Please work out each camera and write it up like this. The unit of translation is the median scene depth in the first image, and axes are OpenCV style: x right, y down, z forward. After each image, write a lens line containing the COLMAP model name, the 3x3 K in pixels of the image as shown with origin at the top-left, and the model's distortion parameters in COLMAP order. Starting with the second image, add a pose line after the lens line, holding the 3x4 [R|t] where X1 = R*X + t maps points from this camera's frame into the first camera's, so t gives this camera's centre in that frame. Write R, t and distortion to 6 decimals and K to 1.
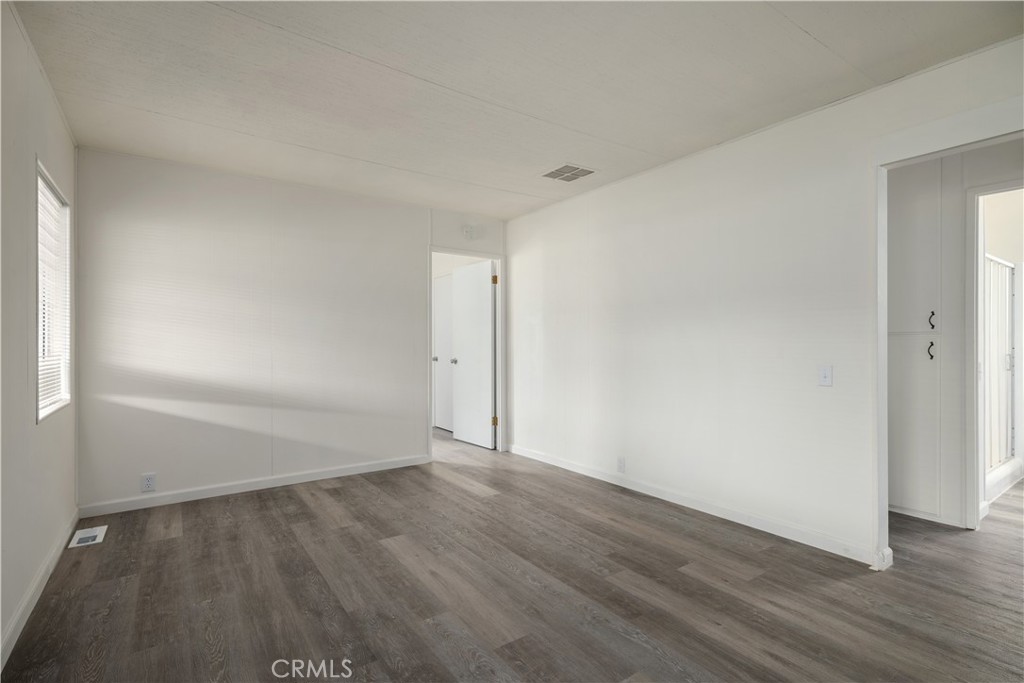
lens RADIAL K [[483.5, 0, 512.0], [0, 483.5, 341.5], [0, 0, 1]] dist [0.000691, 0.000149]
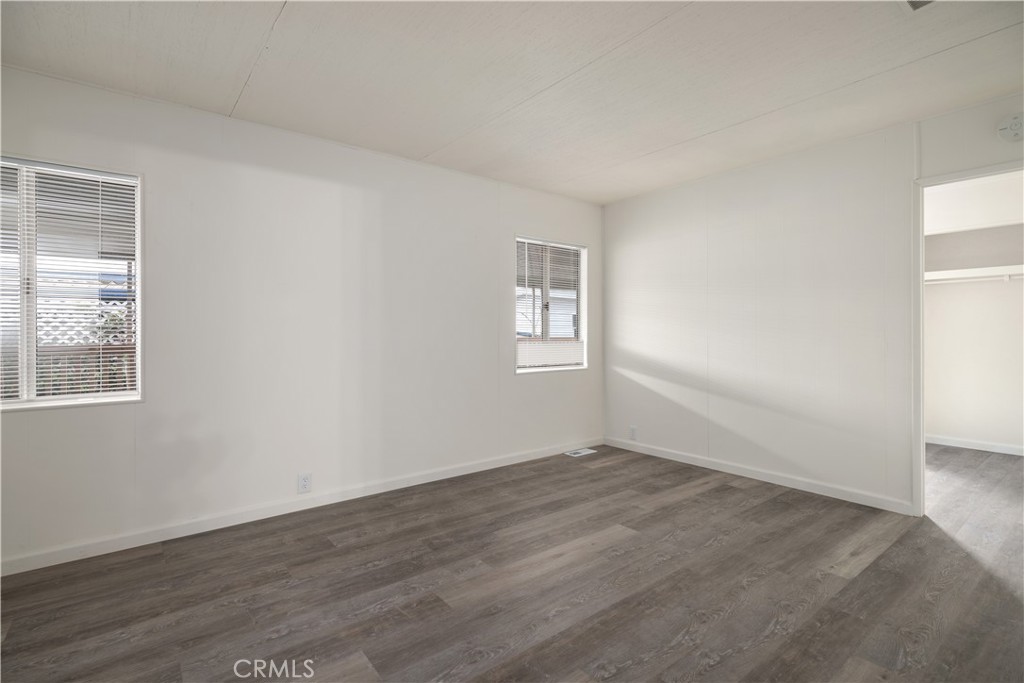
lens RADIAL K [[483.5, 0, 512.0], [0, 483.5, 341.5], [0, 0, 1]] dist [0.000691, 0.000149]
pose [[0.049173, 0.020615, -0.998578, 0.693032], [0.008485, 0.999742, 0.021056, 0.001660], [0.998754, -0.009509, 0.048985, 0.694781]]
